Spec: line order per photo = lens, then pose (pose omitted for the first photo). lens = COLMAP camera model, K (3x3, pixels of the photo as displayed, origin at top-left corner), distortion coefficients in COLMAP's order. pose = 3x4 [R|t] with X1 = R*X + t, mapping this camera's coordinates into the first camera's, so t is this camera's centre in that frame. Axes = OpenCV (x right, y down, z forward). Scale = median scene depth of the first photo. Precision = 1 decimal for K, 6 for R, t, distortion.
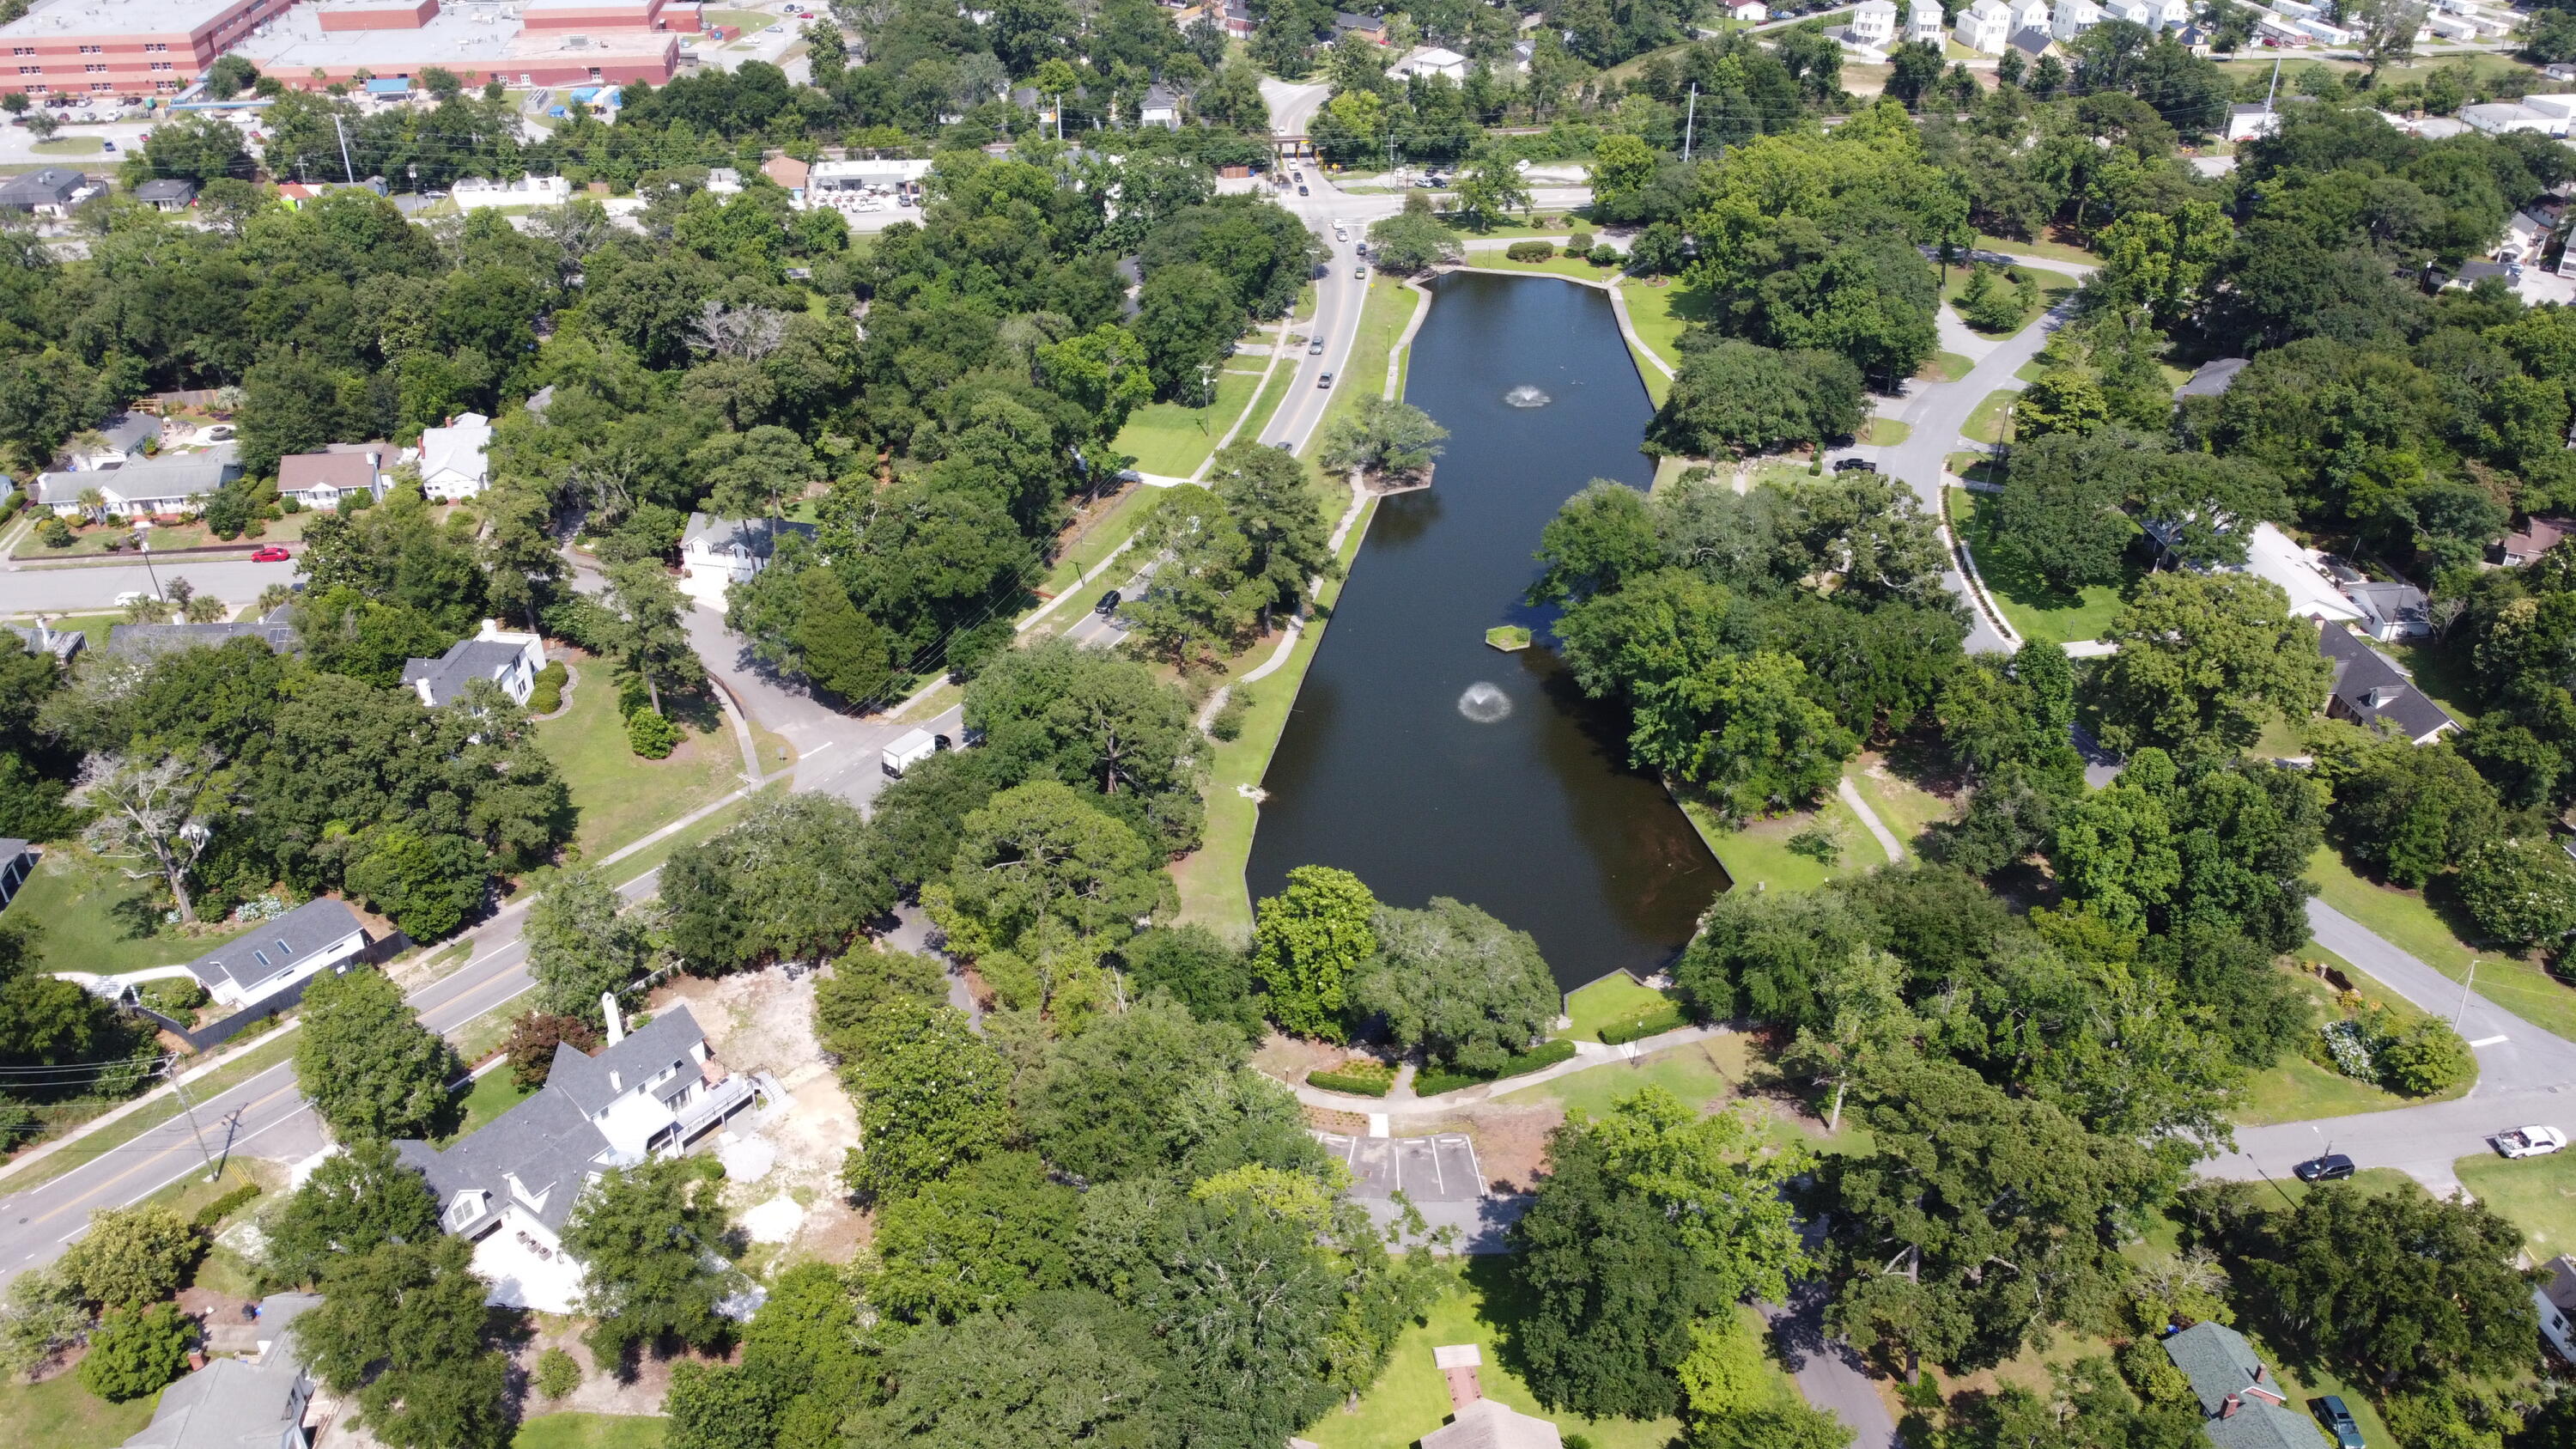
lens RADIAL K [[1945.3, 0, 1294.5], [0, 1945.3, 733.0], [0, 0, 1]] dist [-0.005323, 0.000782]
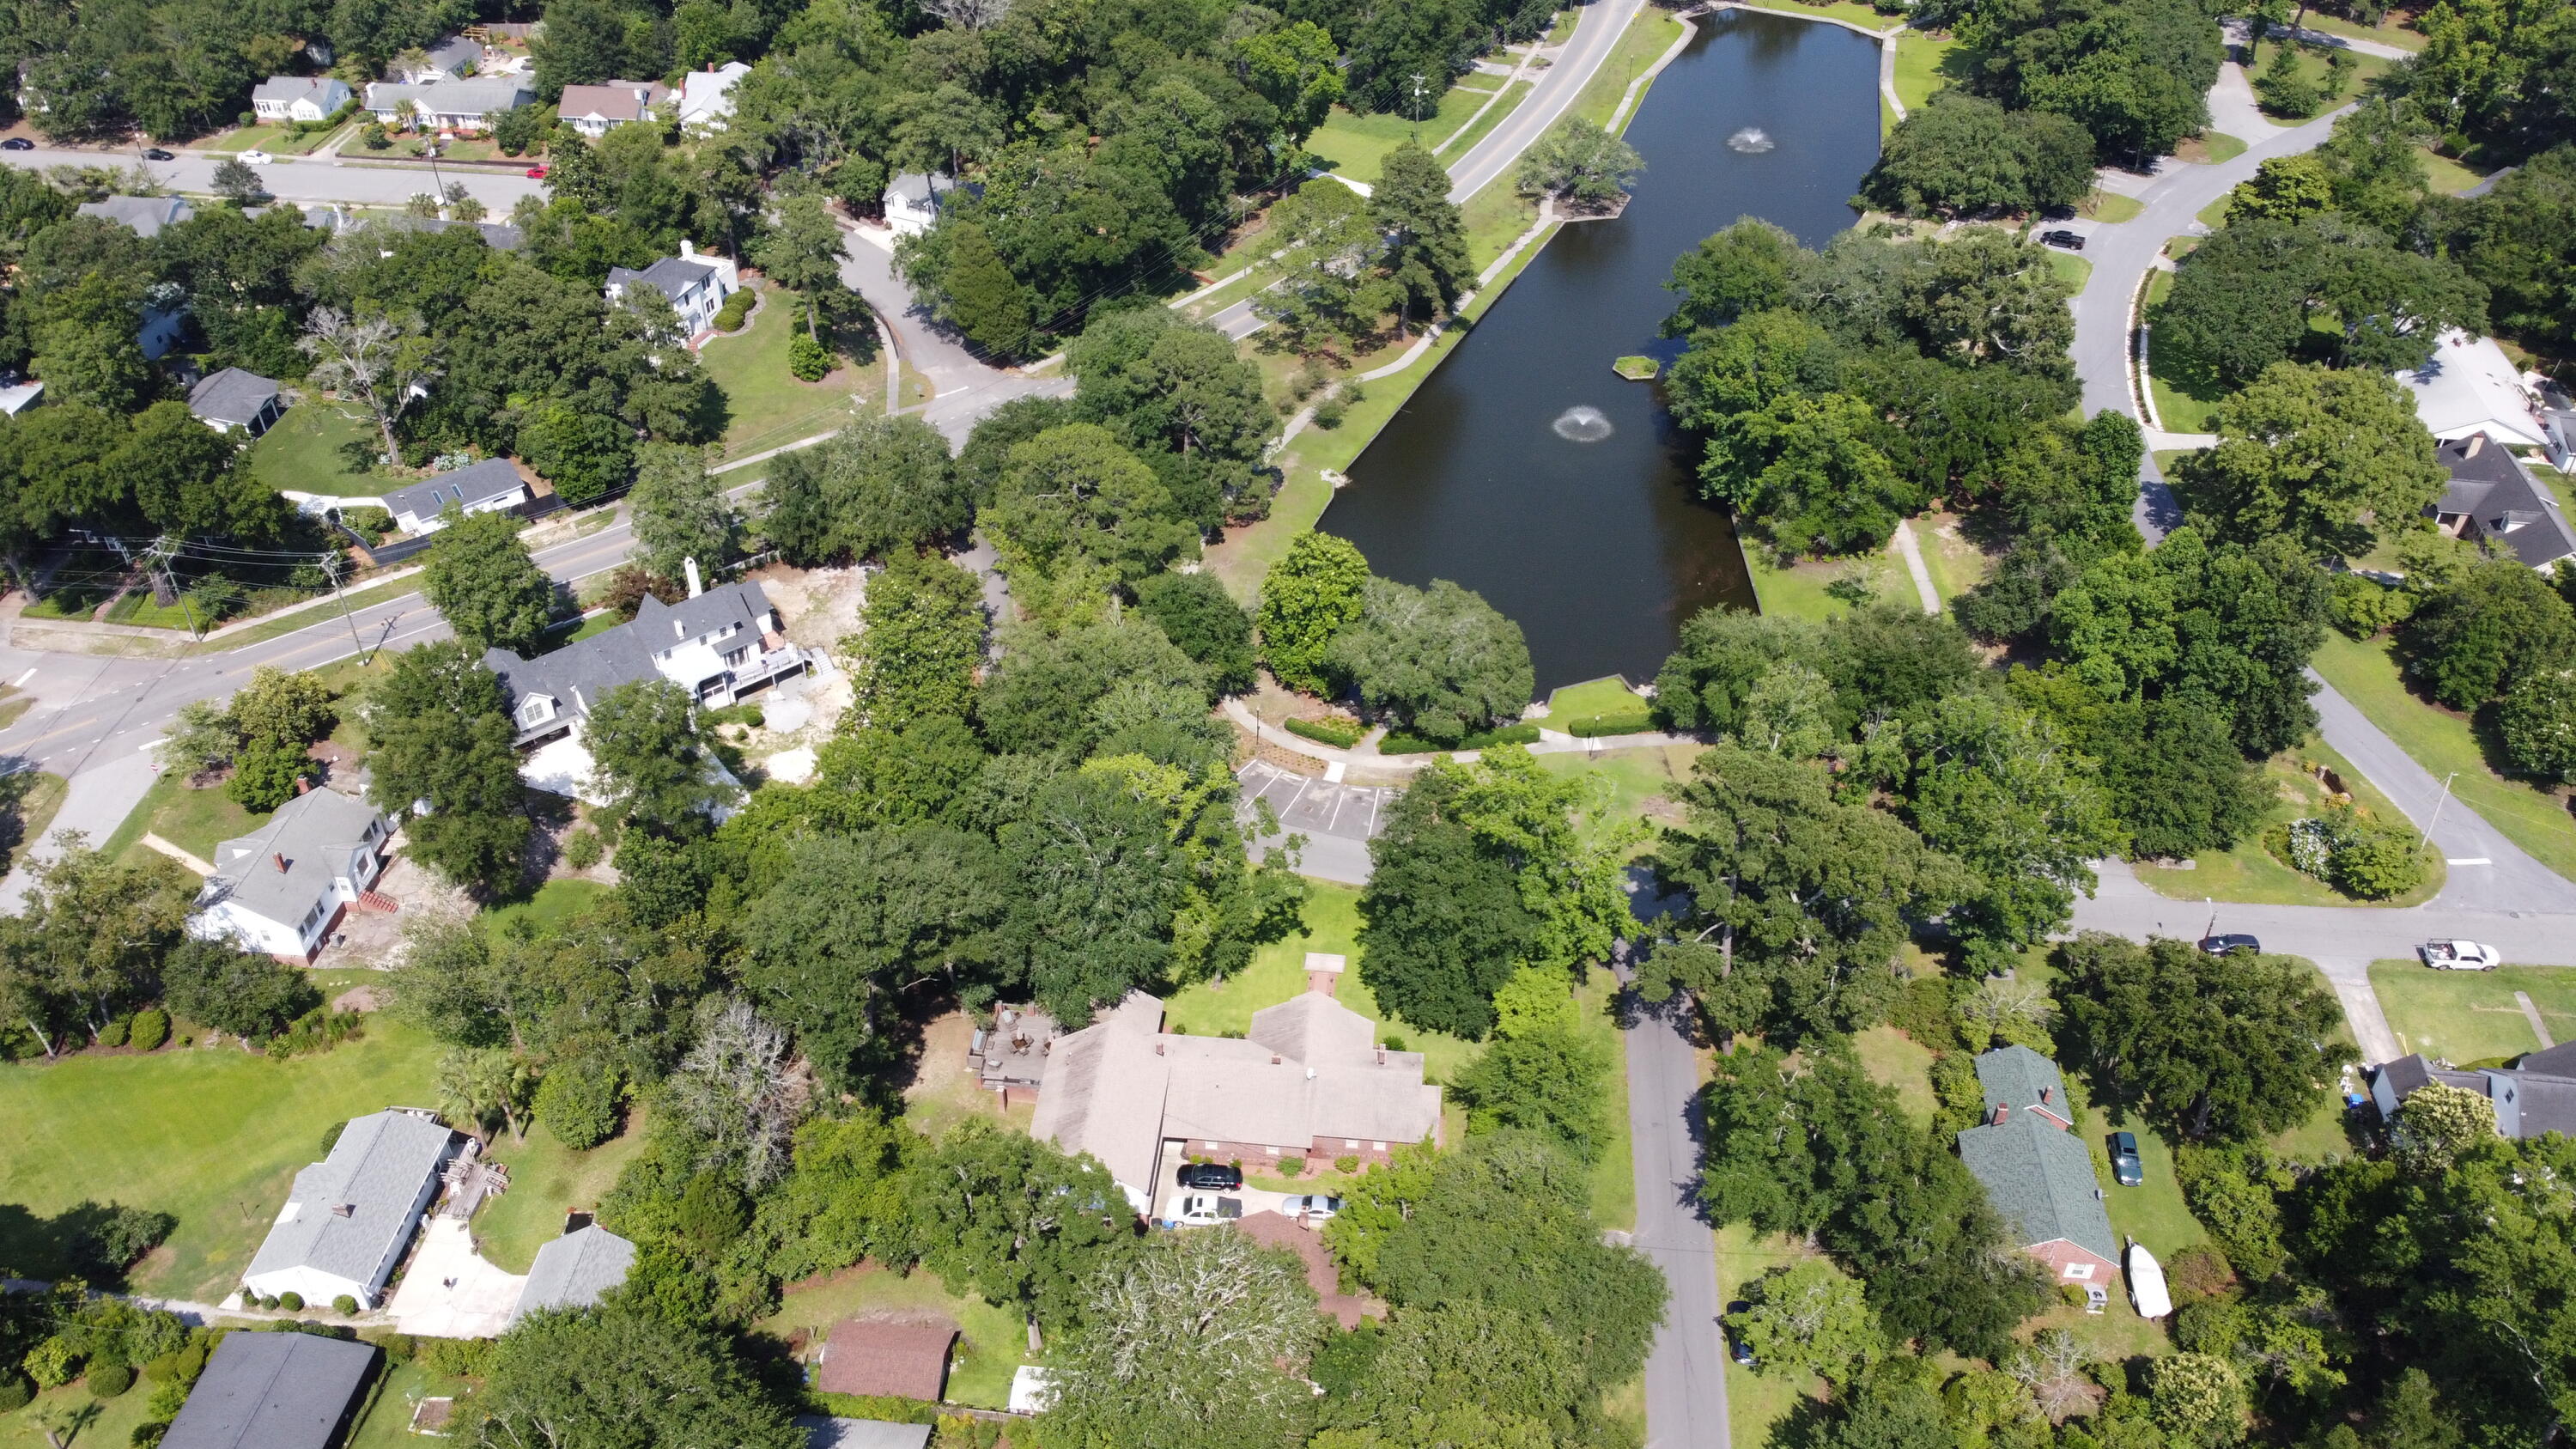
lens RADIAL K [[1945.3, 0, 1277.0], [0, 1945.3, 721.9], [0, 0, 1]] dist [-0.005323, 0.000782]
pose [[0.973401, 0.143434, -0.178652, 0.173406], [-0.121425, 0.984233, 0.128611, 0.032374], [0.194282, -0.103498, 0.975470, -0.058255]]
